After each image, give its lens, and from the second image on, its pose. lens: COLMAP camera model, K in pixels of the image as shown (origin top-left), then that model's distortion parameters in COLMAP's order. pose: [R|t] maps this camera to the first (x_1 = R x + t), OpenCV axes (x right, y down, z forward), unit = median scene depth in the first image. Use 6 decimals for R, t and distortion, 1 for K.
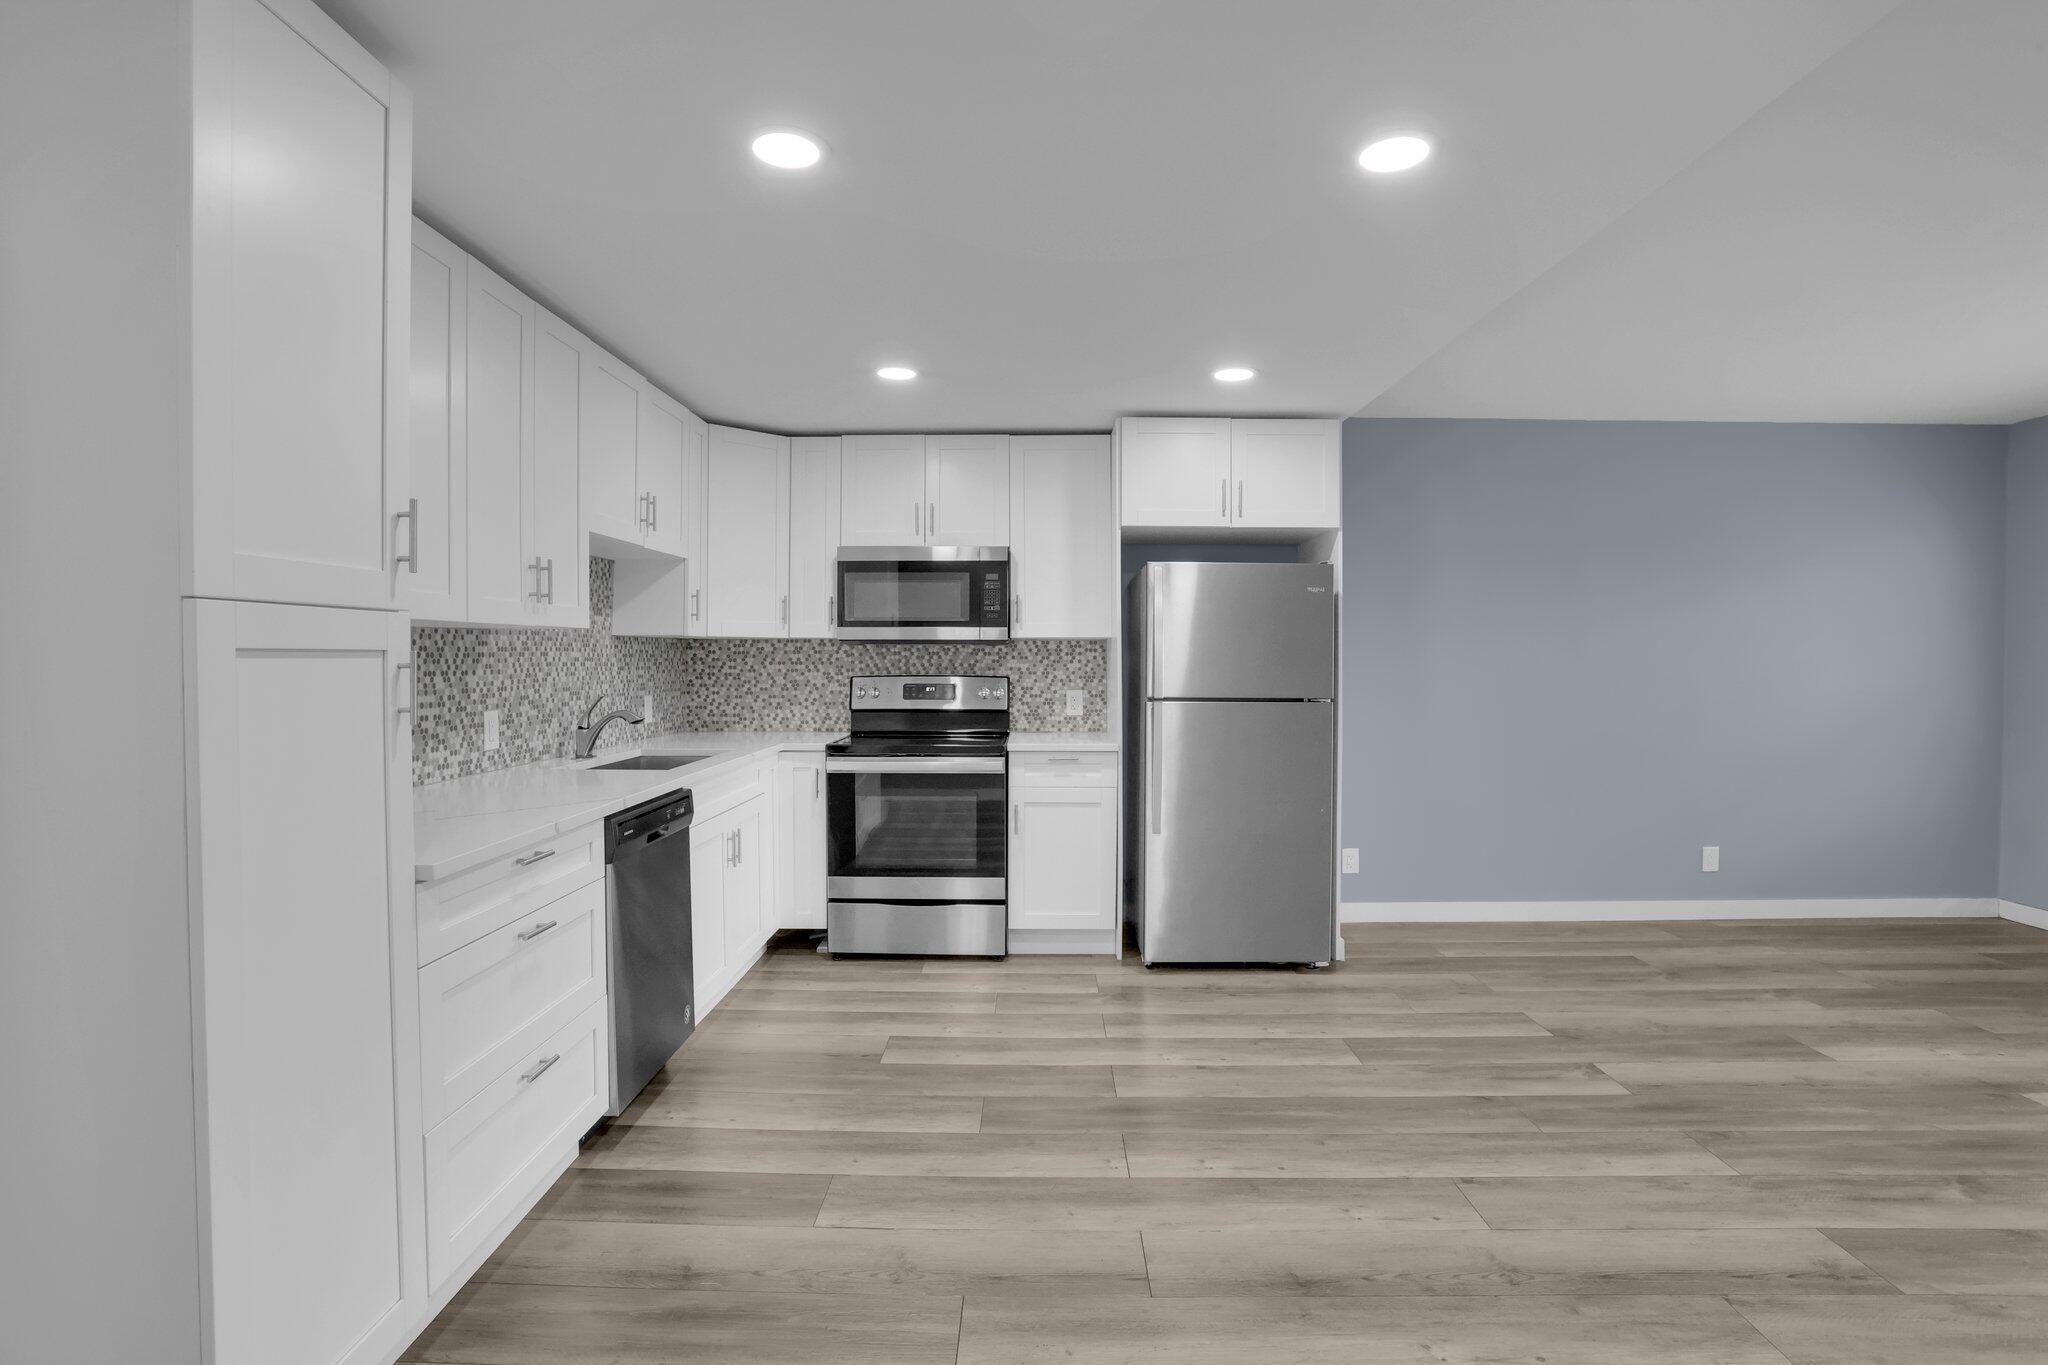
lens RADIAL K [[990.2, 0, 1045.7], [0, 990.2, 621.7], [0, 0, 1]] dist [-0.042146, 0.020711]
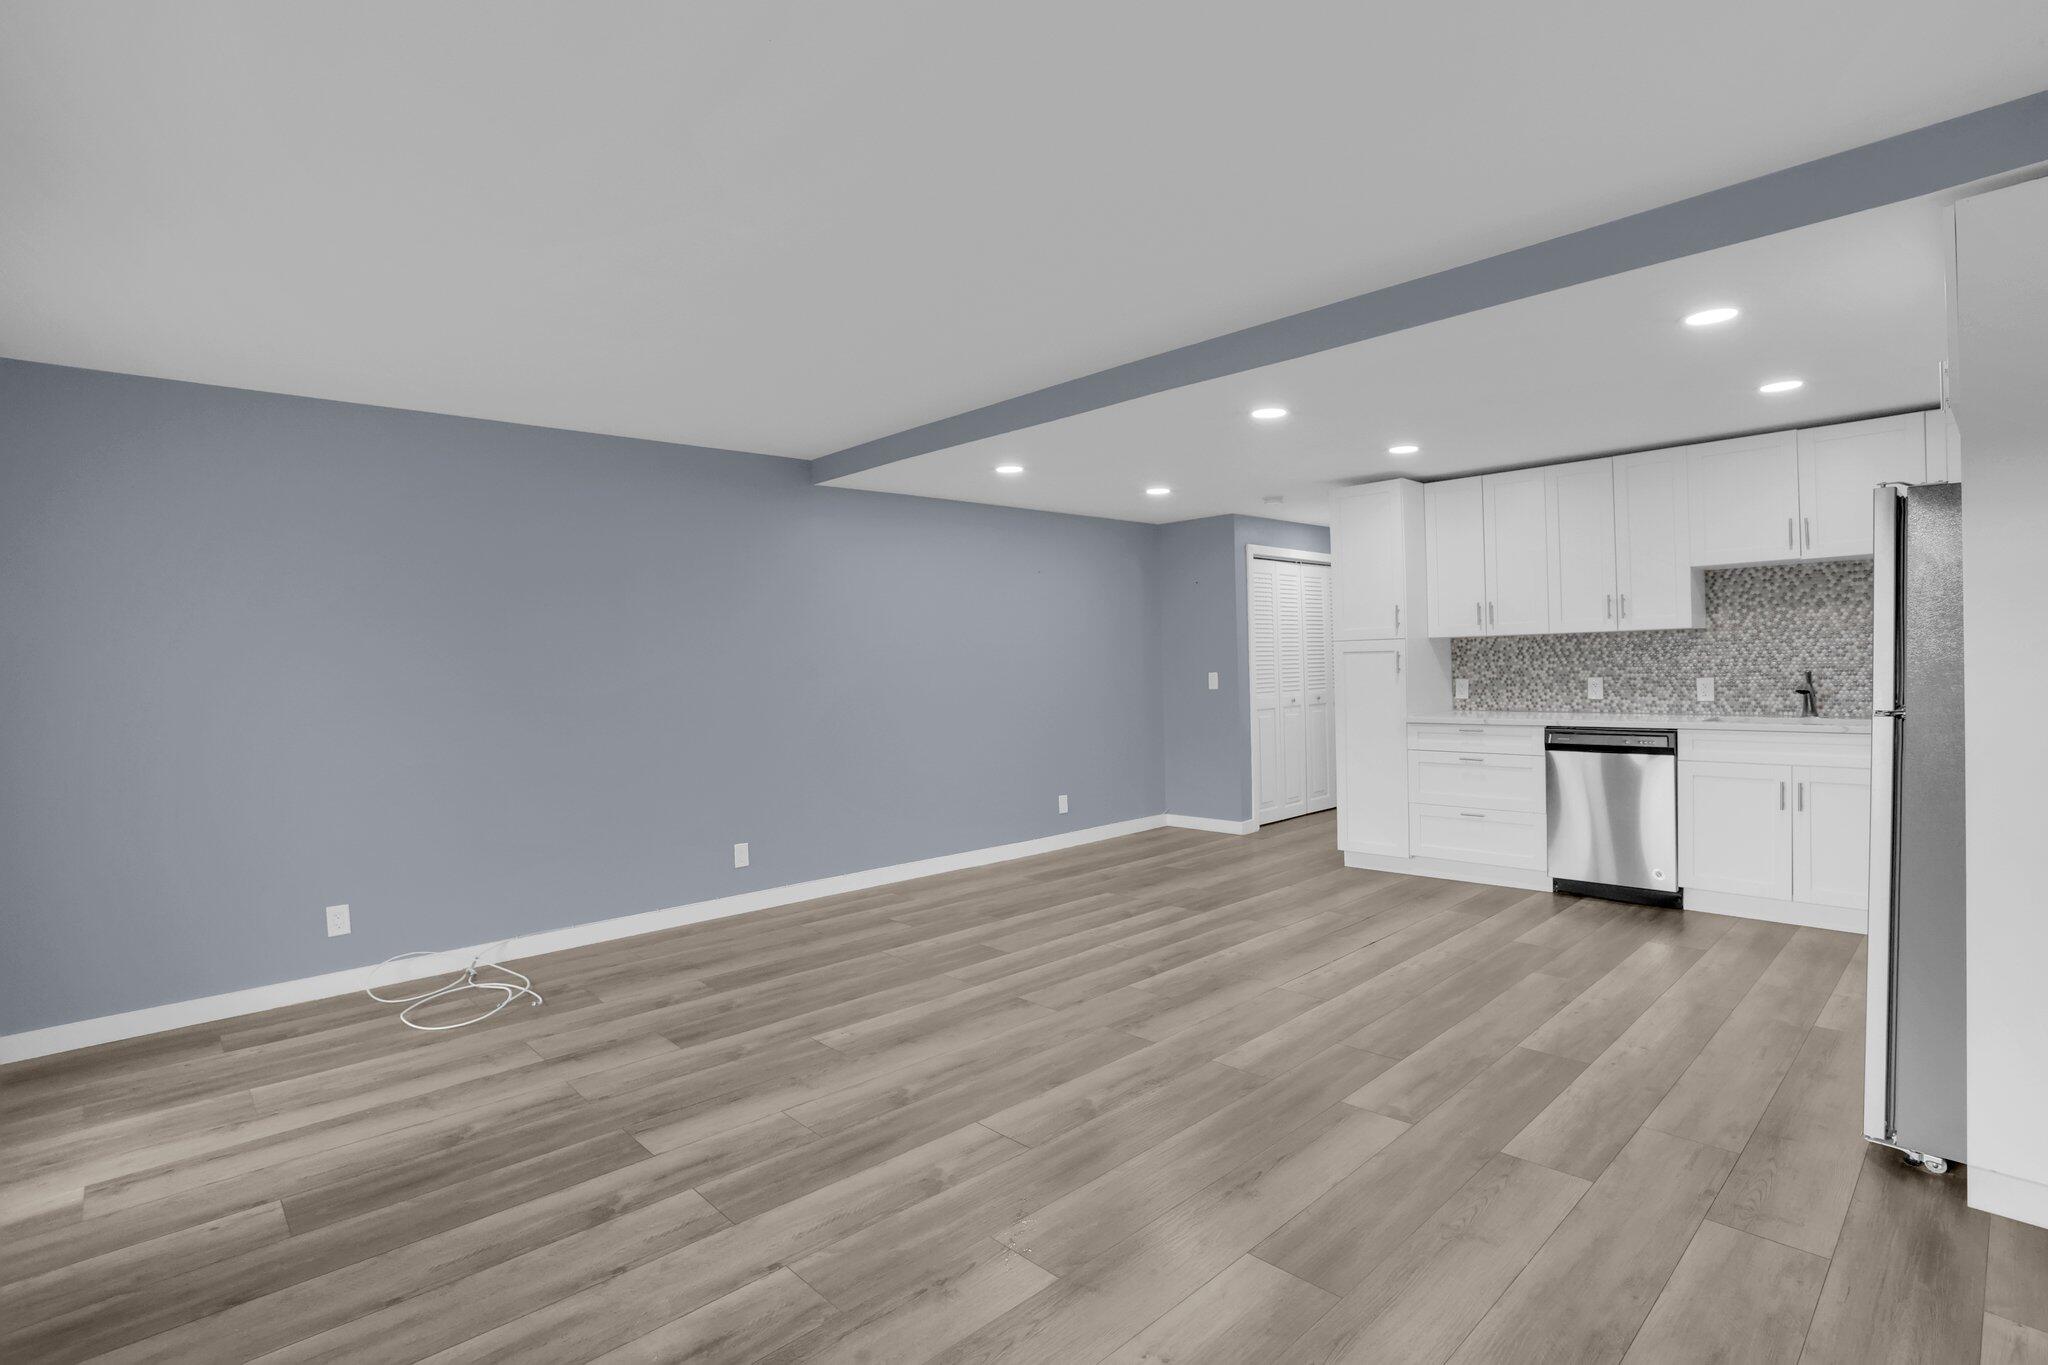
lens RADIAL K [[941.2, 0, 1024.0], [0, 941.2, 682.5], [0, 0, 1]] dist [-0.019234, -0.000017]
pose [[-0.734193, 0.030499, -0.678255, 1.443822], [0.047290, 0.998862, -0.006274, 0.058331], [0.677292, -0.036681, -0.734800, 1.474455]]
